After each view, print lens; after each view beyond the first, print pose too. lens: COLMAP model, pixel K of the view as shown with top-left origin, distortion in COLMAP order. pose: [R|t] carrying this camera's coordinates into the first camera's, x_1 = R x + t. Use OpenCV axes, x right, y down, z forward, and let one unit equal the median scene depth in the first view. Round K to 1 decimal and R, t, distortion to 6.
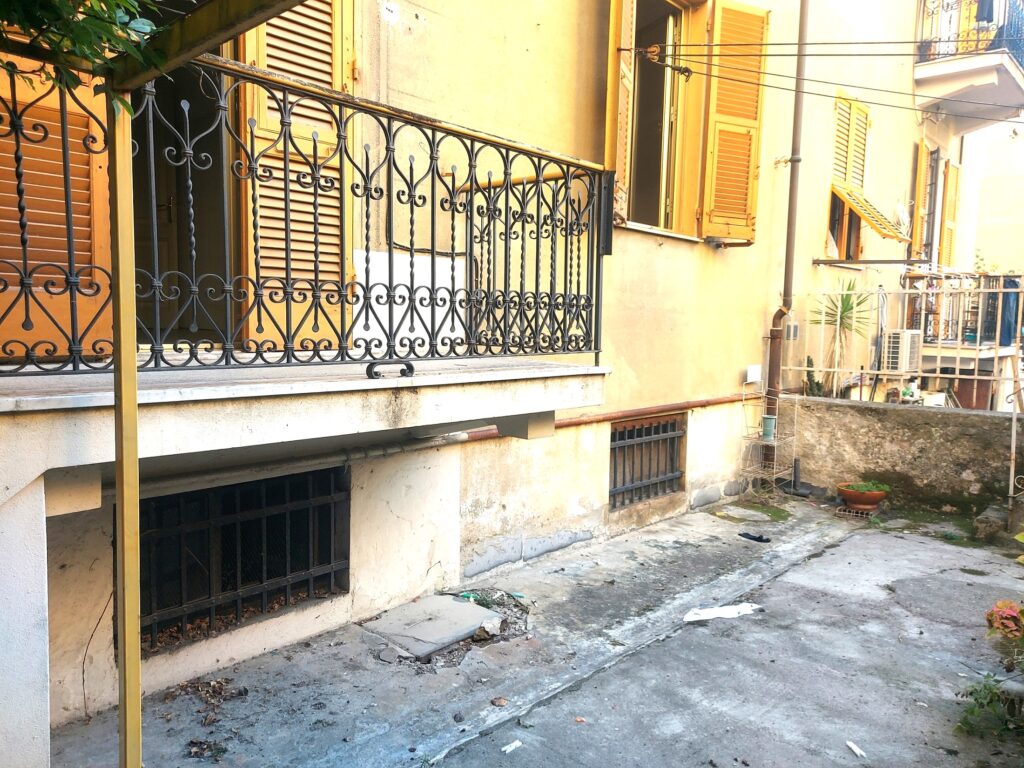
lens RADIAL K [[742.3, 0, 511.0], [0, 742.3, 385.3], [0, 0, 1]] dist [0.043926, -0.046301]
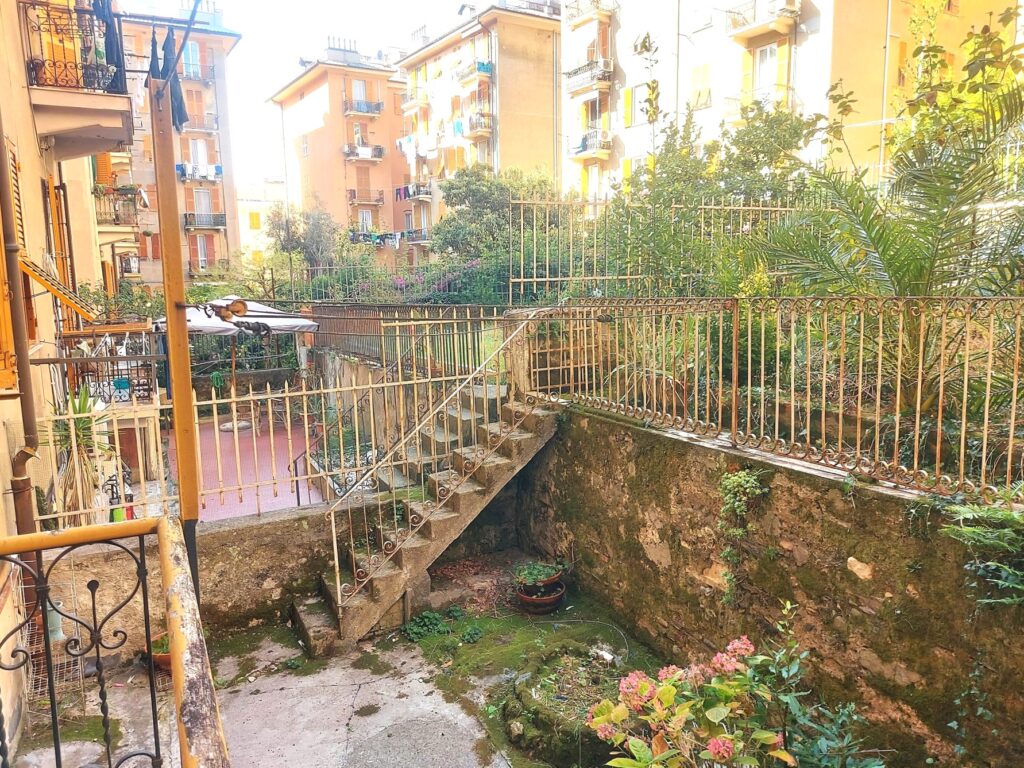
lens RADIAL K [[744.4, 0, 512.0], [0, 744.4, 384.0], [0, 0, 1]] dist [0.052609, -0.050595]
pose [[0.374868, -0.155608, 0.913926, -0.127514], [0.114012, 0.986068, 0.121126, -0.217992], [-0.920041, 0.058792, 0.387387, 0.305291]]
